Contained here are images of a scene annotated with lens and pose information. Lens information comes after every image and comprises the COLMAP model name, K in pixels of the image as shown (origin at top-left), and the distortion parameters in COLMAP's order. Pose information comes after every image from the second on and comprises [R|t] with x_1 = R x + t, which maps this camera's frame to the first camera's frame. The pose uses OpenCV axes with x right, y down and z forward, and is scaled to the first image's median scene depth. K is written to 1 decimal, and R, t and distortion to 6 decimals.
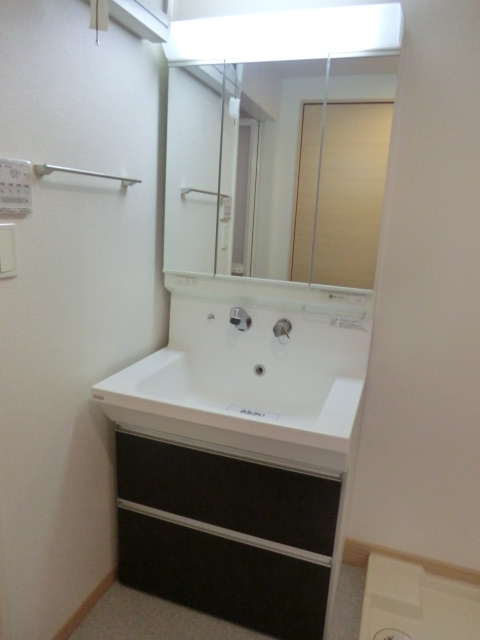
lens RADIAL K [[463.6, 0, 240.0], [0, 463.6, 320.0], [0, 0, 1]] dist [-0.033963, 0.011450]
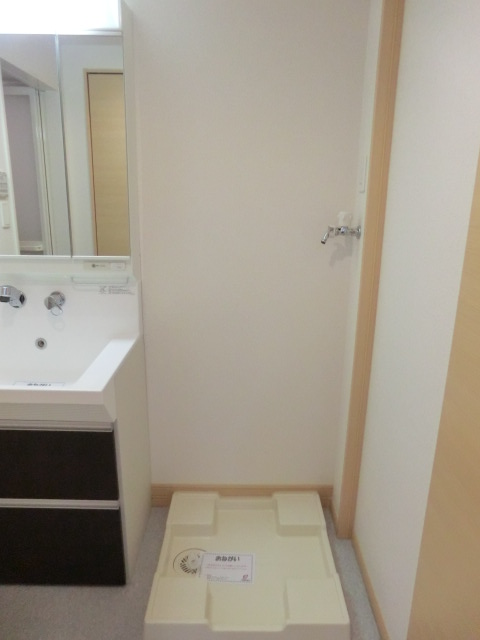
lens RADIAL K [[463.6, 0, 240.0], [0, 463.6, 320.0], [0, 0, 1]] dist [-0.033963, 0.011450]
pose [[0.938723, -0.126884, 0.320469, 0.150987], [0.107245, 0.991146, 0.078283, 0.025179], [-0.327565, -0.039118, 0.944019, -0.113247]]
